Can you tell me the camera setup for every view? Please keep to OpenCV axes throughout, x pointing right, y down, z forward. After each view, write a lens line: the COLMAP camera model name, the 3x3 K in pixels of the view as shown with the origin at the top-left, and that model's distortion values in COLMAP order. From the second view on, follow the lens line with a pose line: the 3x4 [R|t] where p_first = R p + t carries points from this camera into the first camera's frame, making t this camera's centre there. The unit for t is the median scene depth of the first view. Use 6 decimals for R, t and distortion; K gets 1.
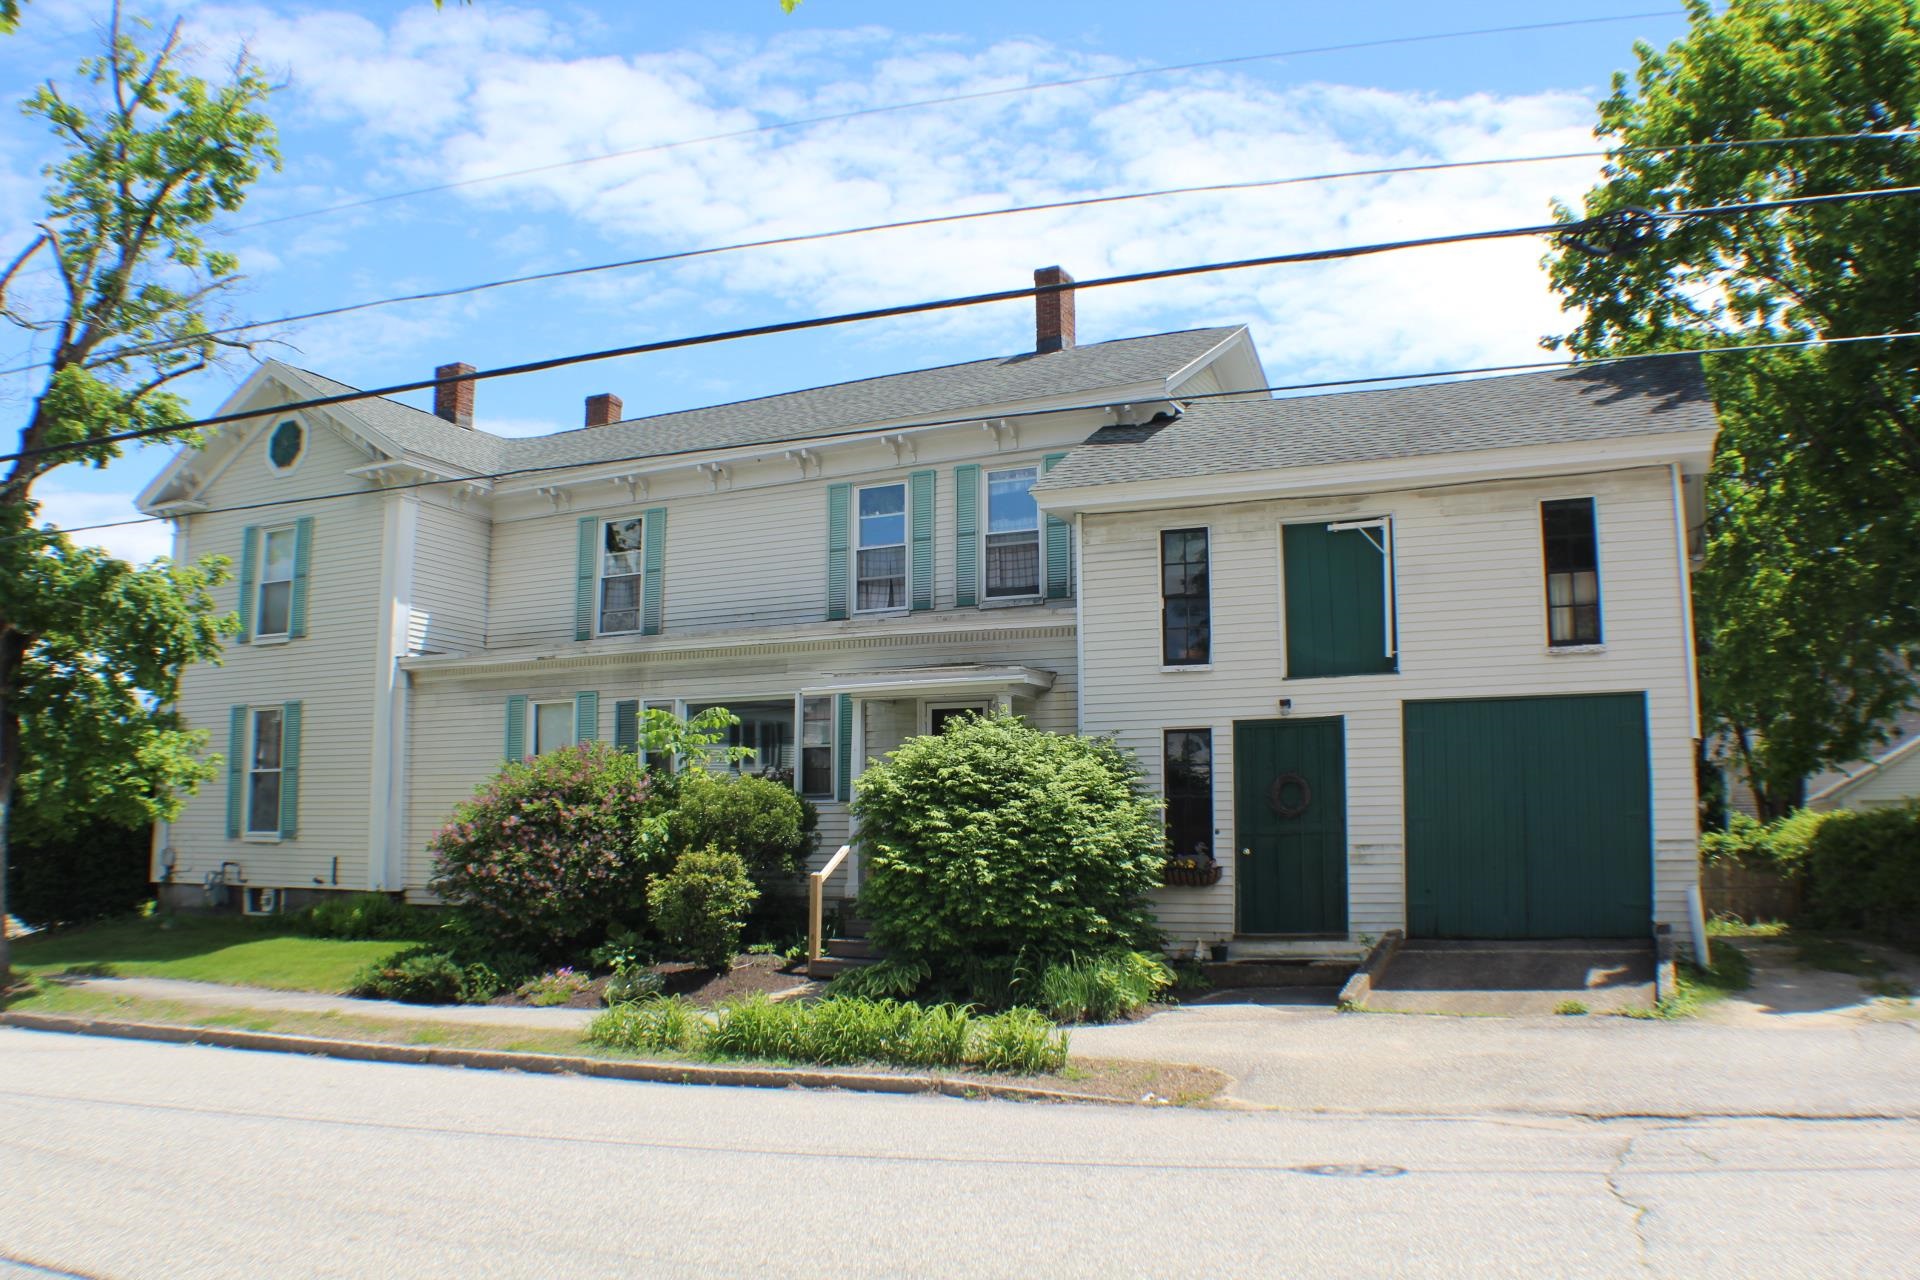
lens RADIAL K [[1501.1, 0, 955.4], [0, 1501.1, 693.2], [0, 0, 1]] dist [-0.150418, 0.005594]
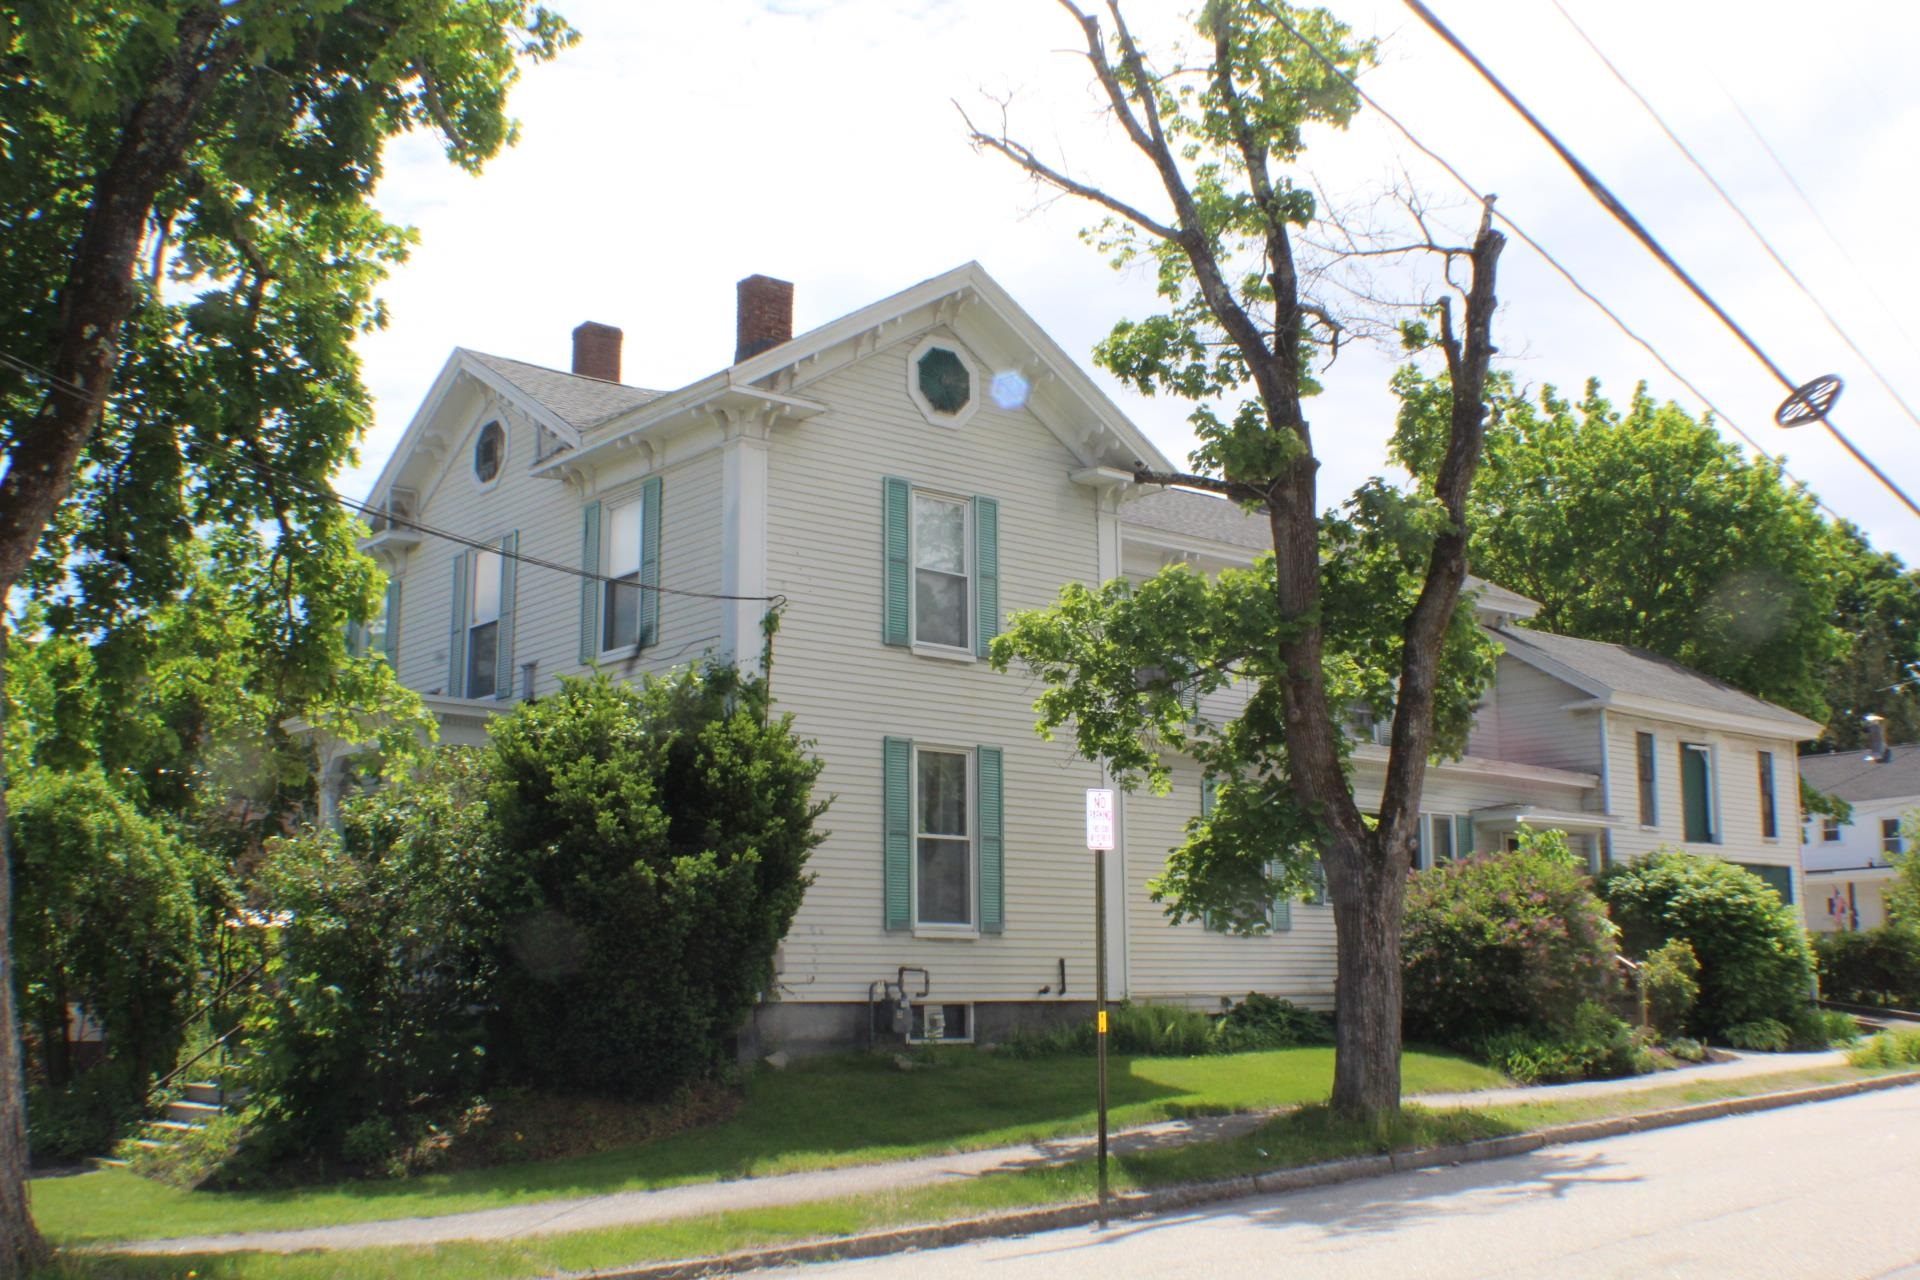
lens RADIAL K [[2007.5, 0, 959.9], [0, 2007.5, 723.0], [0, 0, 1]] dist [-0.130629, 0.001394]
pose [[0.415898, 0.128245, 0.900323, -1.897563], [-0.081486, 0.991280, -0.103559, 0.138121], [-0.905753, -0.030294, 0.422721, 0.813761]]
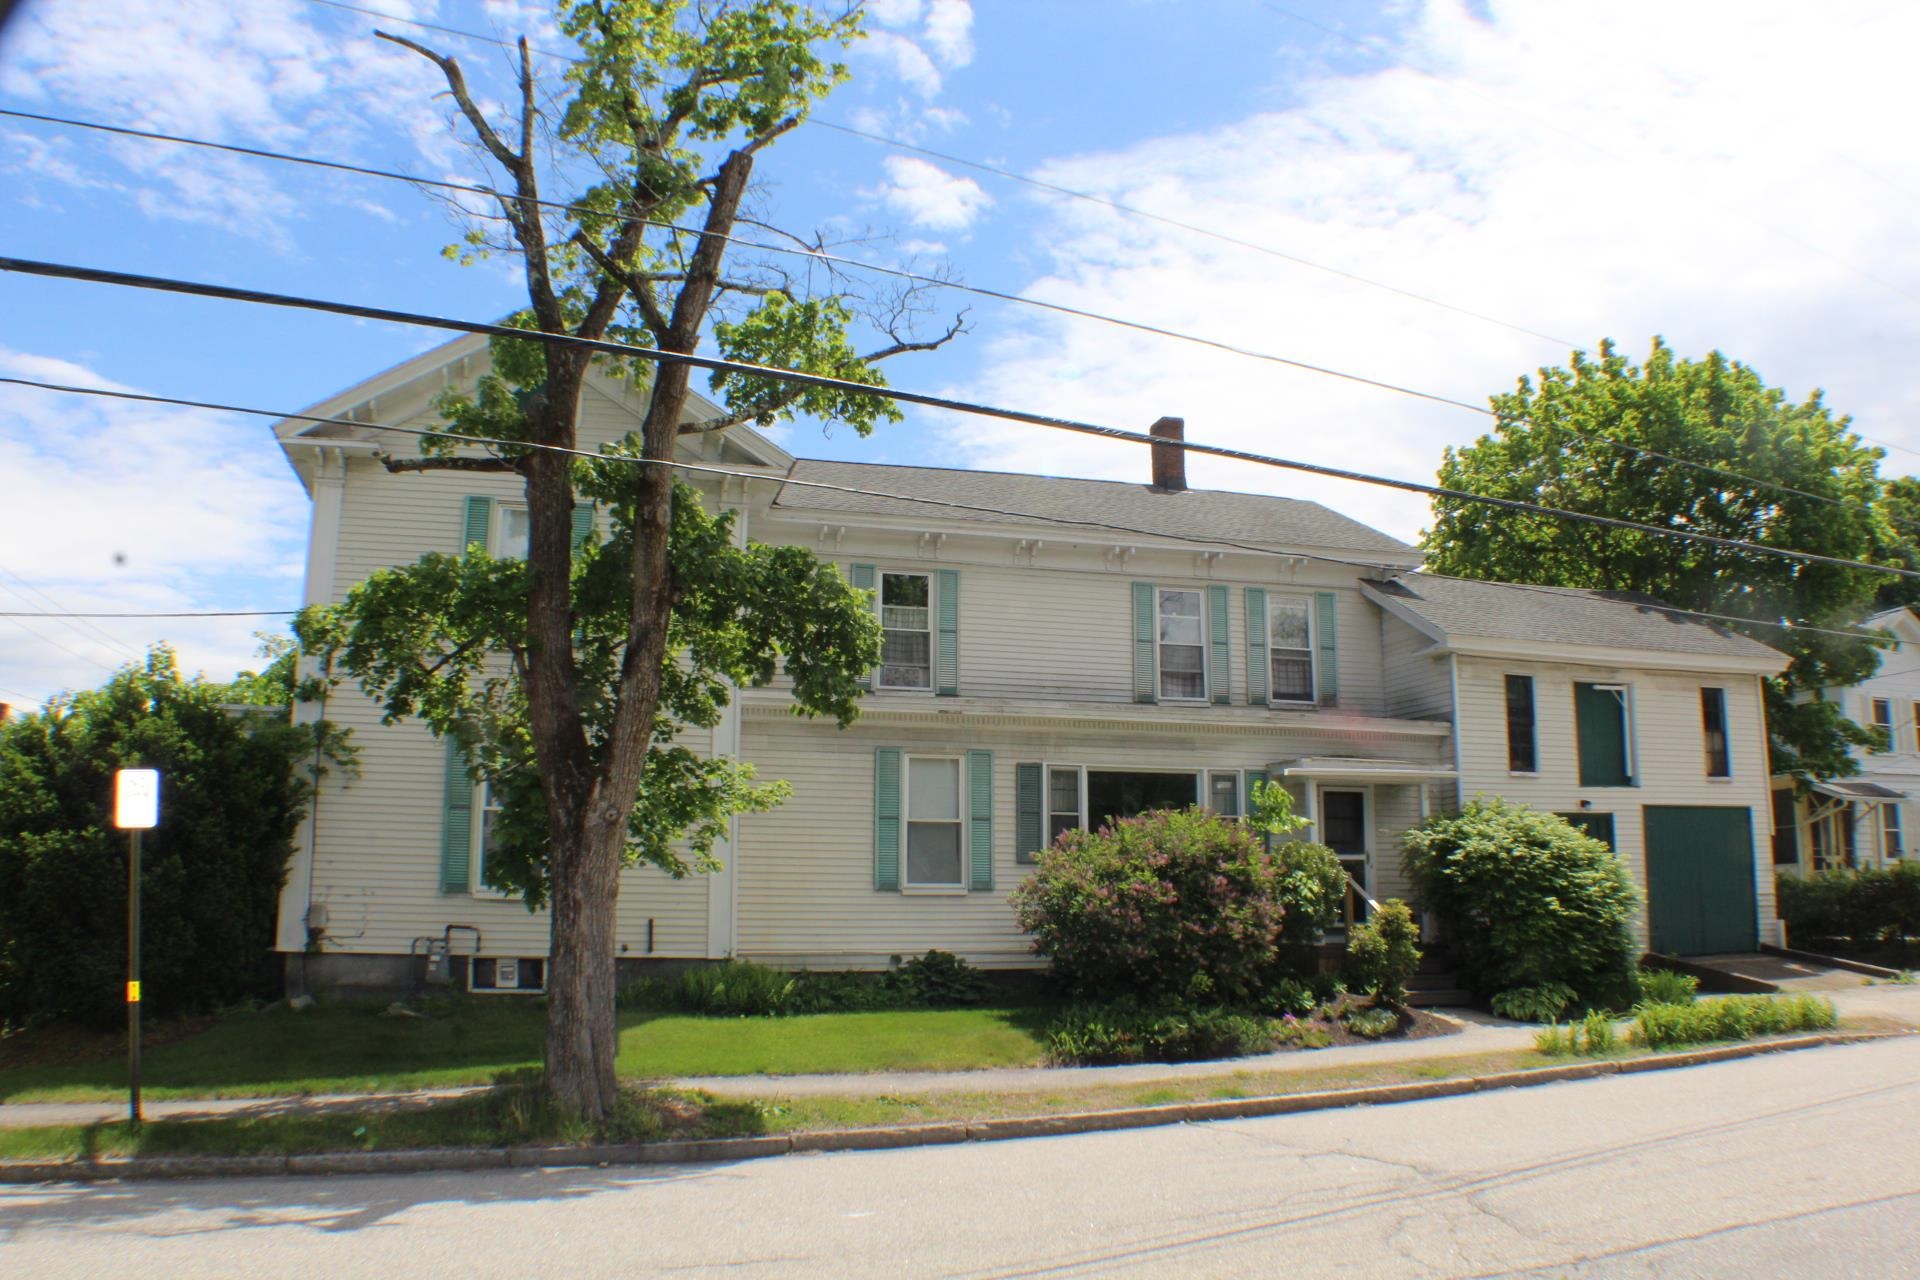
lens RADIAL K [[1413.0, 0, 963.1], [0, 1413.0, 690.7], [0, 0, 1]] dist [-0.169105, 0.005217]
pose [[0.756883, 0.107199, 0.644699, -1.097851], [-0.067451, 0.994001, -0.086092, 0.052767], [-0.650061, 0.021676, 0.759573, 0.370535]]
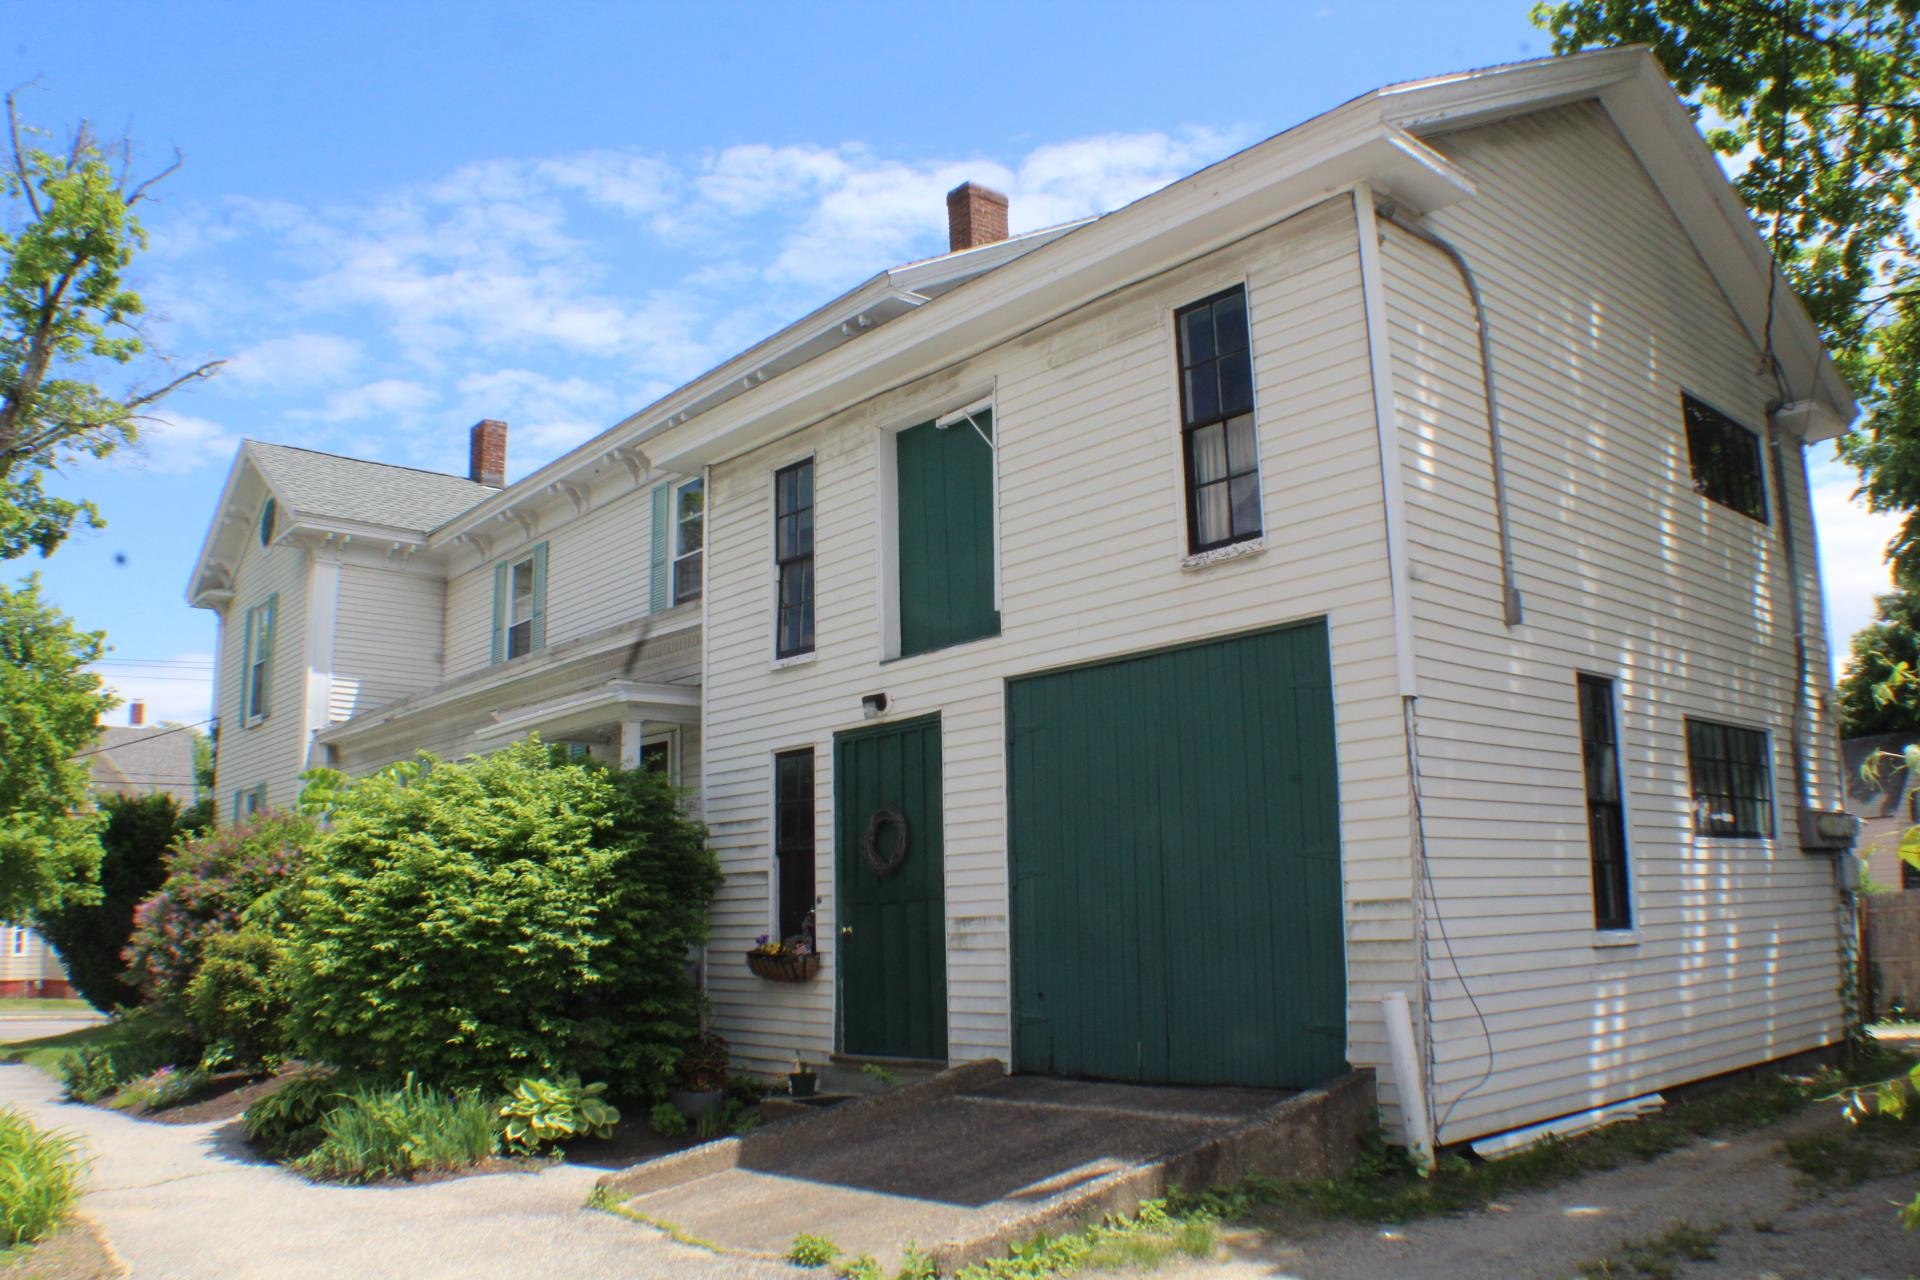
lens RADIAL K [[1521.0, 0, 960.0], [0, 1521.0, 640.0], [0, 0, 1]] dist [-0.154480, -0.001074]
pose [[0.913146, -0.094365, -0.396560, 0.509833], [0.060796, 0.993483, -0.096416, 0.046290], [0.403073, 0.063933, 0.912932, 0.401710]]
